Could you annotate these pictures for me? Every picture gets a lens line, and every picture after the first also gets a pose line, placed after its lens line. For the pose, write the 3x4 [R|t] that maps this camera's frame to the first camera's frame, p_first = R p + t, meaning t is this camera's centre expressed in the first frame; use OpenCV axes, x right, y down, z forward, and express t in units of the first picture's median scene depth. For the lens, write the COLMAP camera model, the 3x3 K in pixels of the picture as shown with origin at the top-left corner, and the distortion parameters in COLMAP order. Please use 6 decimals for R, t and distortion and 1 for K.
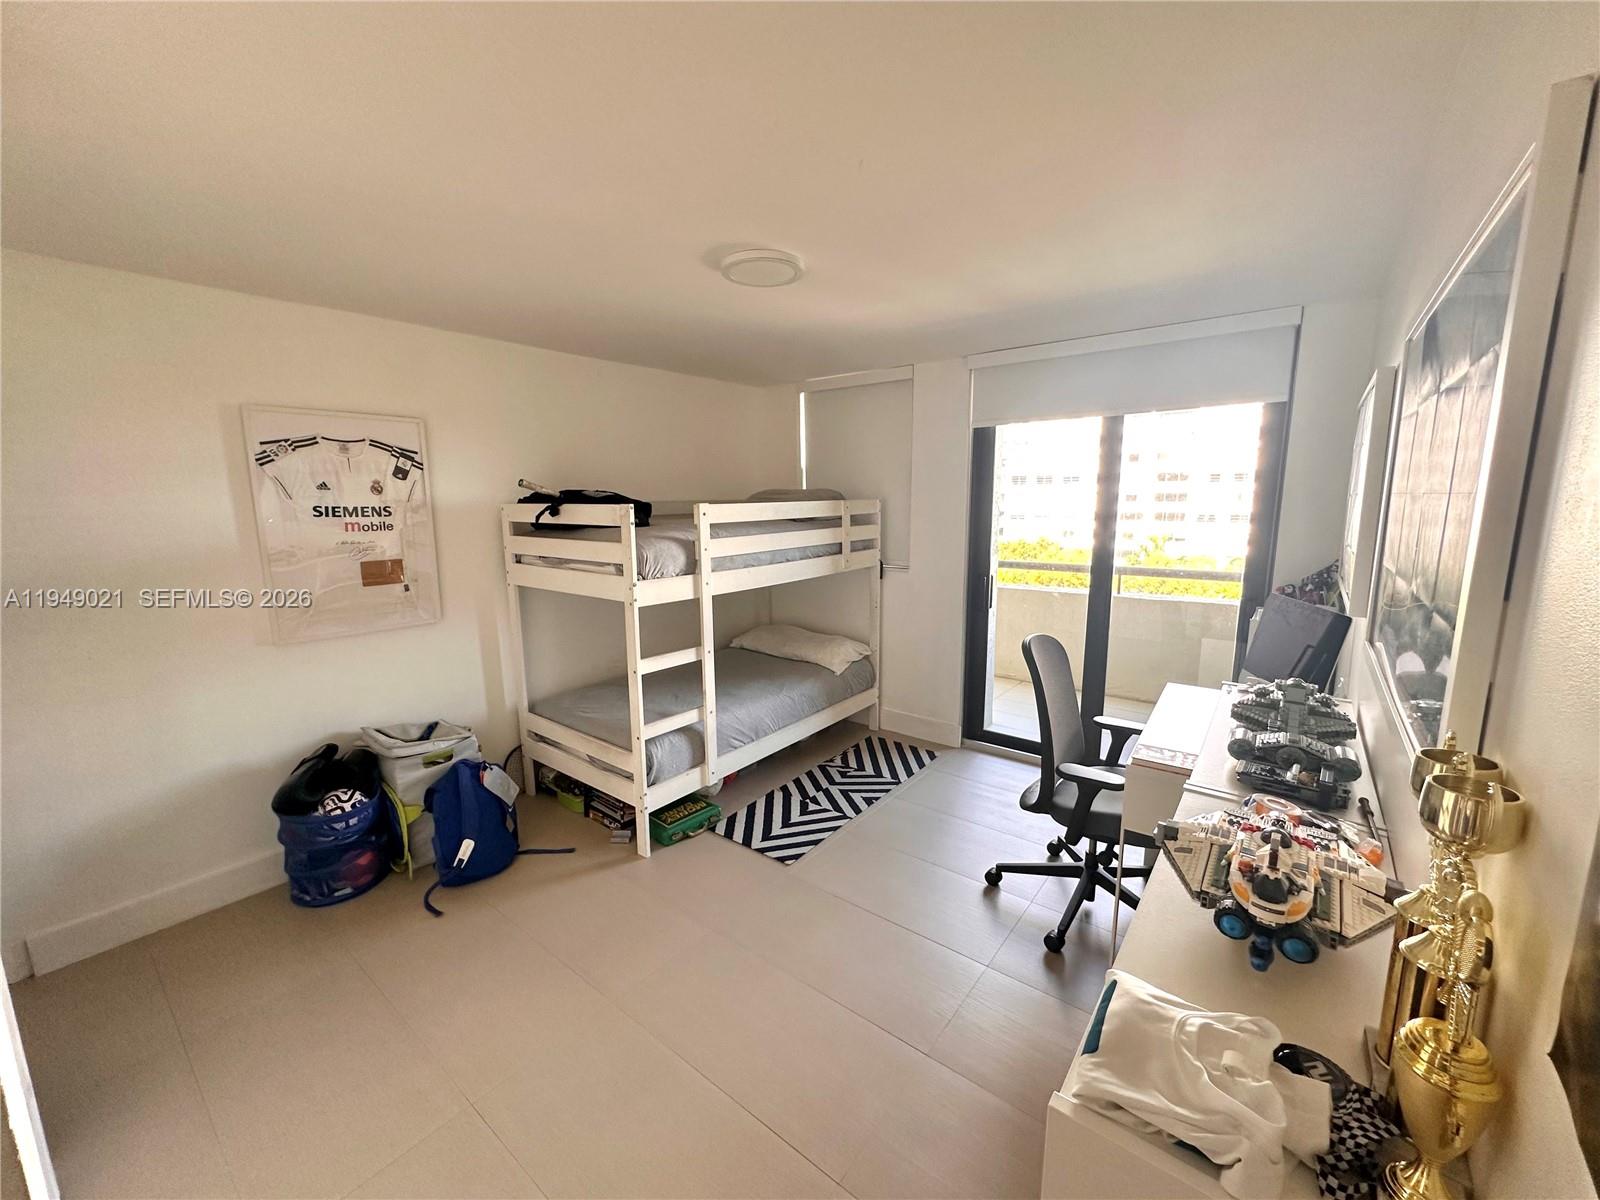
lens RADIAL K [[634.5, 0, 800.0], [0, 634.5, 600.0], [0, 0, 1]] dist [0.000393, 0.000156]
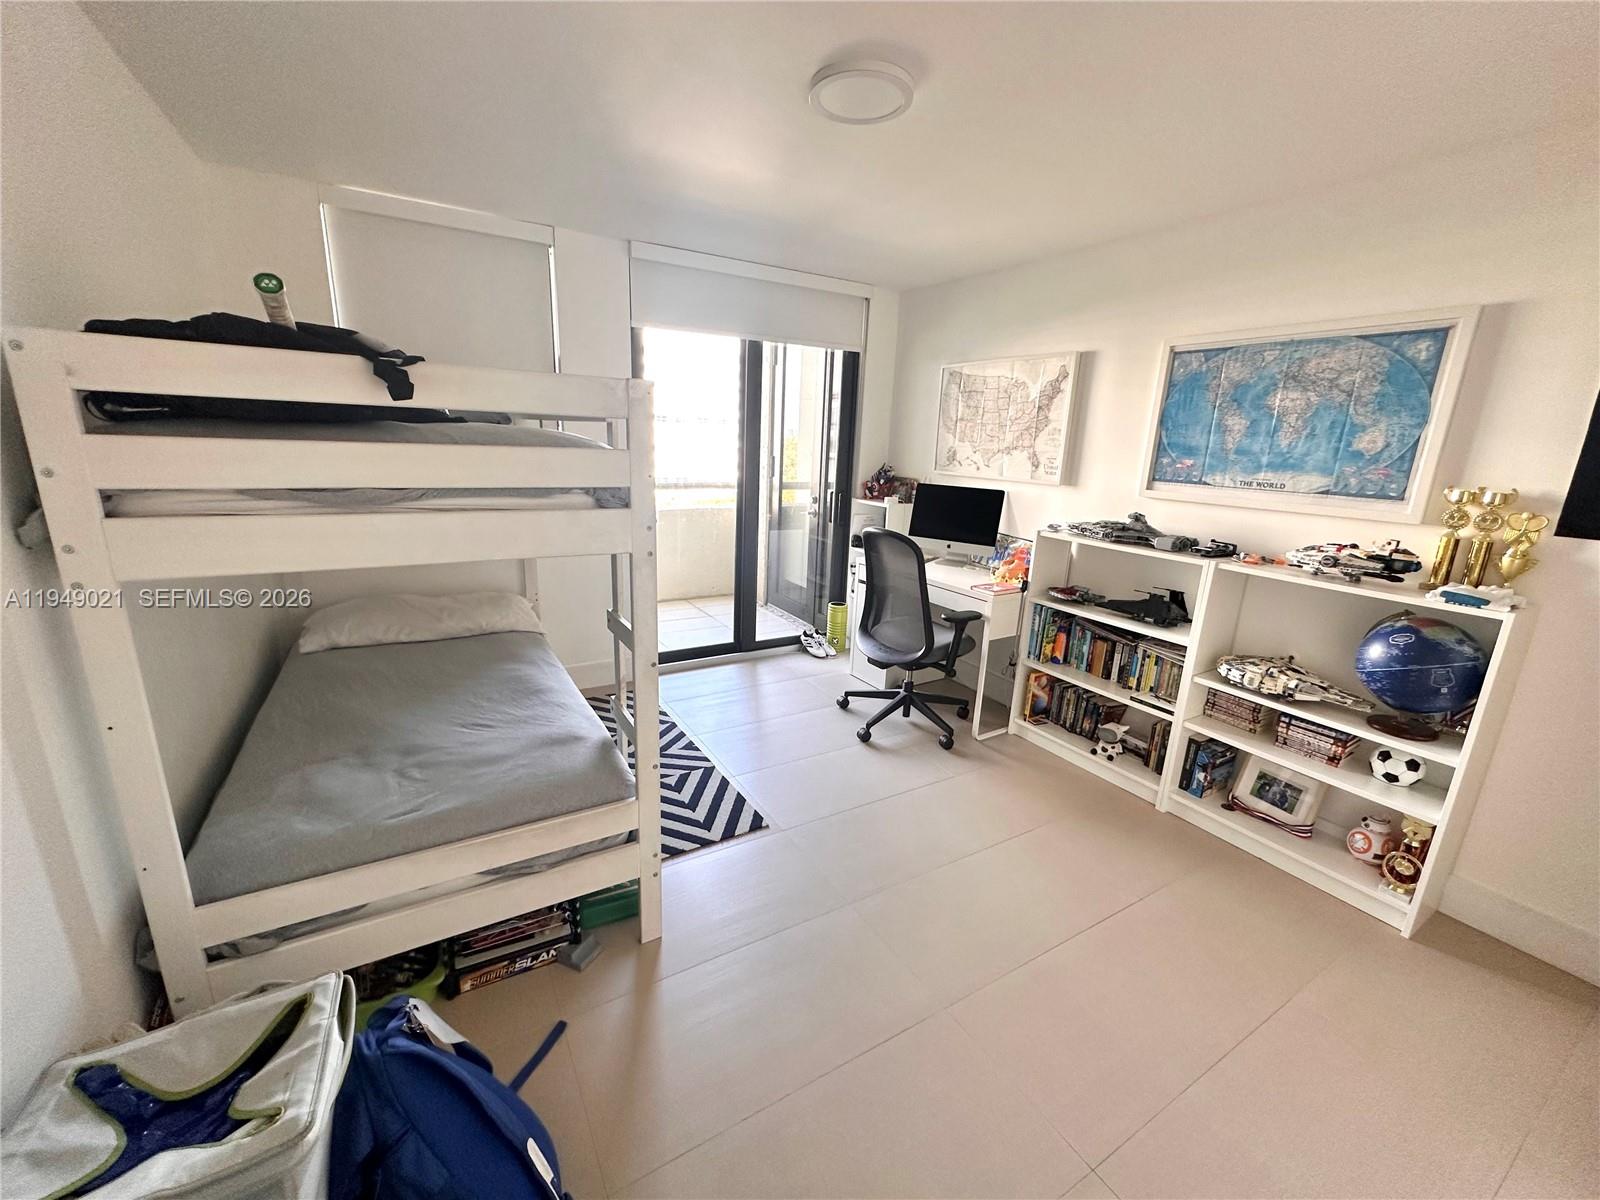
lens RADIAL K [[634.5, 0, 800.0], [0, 634.5, 600.0], [0, 0, 1]] dist [0.000393, 0.000156]
pose [[0.365221, -0.209949, 0.906937, -0.624484], [0.111356, 0.977094, 0.181347, -0.034442], [-0.924237, 0.034761, 0.380235, 0.527909]]
